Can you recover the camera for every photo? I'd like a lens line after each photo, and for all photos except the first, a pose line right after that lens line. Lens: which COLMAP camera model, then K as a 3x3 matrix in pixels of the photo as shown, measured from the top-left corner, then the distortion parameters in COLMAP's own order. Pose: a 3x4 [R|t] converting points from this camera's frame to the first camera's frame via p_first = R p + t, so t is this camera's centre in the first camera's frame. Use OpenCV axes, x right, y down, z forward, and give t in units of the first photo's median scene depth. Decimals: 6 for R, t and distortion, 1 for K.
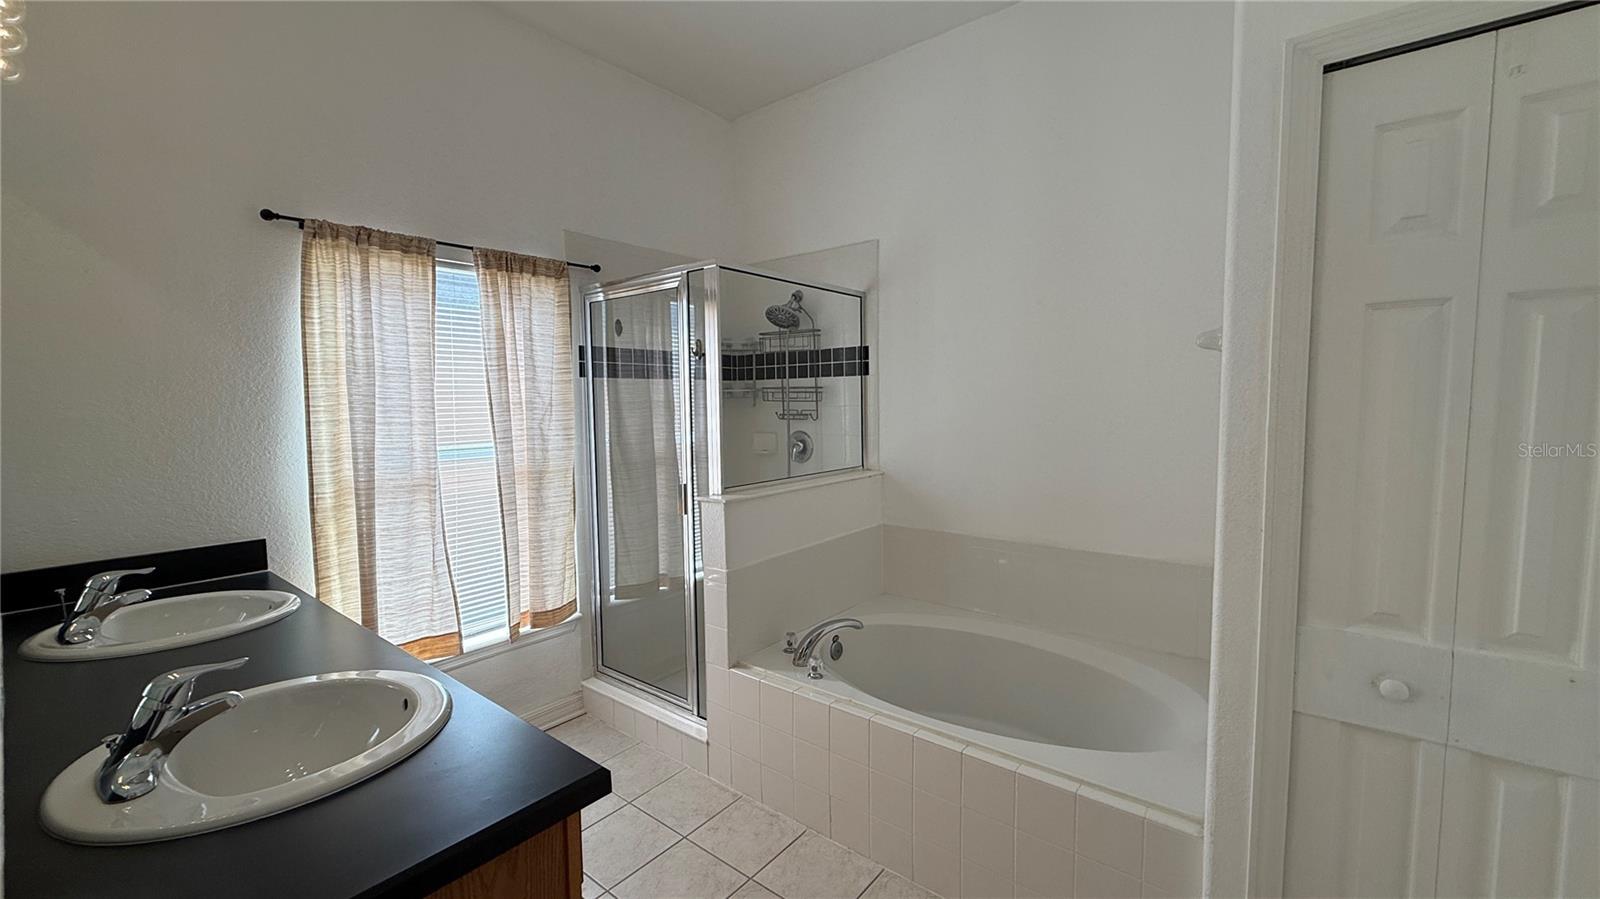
lens RADIAL K [[635.2, 0, 792.5], [0, 635.2, 453.9], [0, 0, 1]] dist [-0.005614, 0.000281]
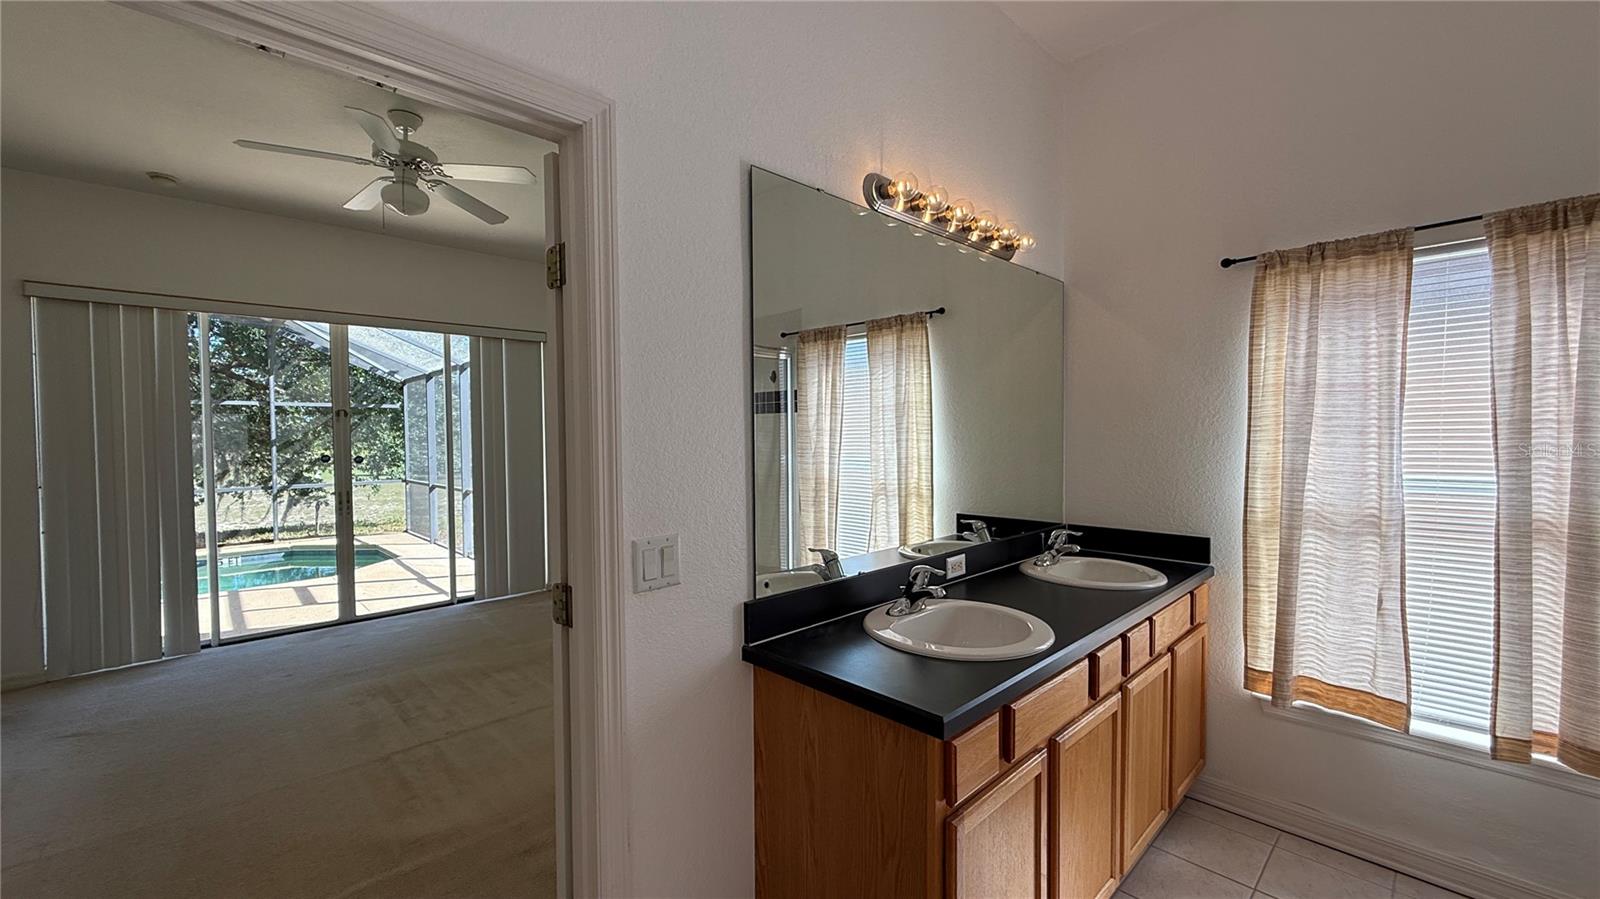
lens RADIAL K [[635.2, 0, 796.4], [0, 635.2, 454.9], [0, 0, 1]] dist [-0.005614, 0.000281]
pose [[-0.127217, 0.043866, -0.990904, 0.406421], [-0.070530, 0.996093, 0.053150, -0.027721], [0.989364, 0.076650, -0.123626, 0.348256]]
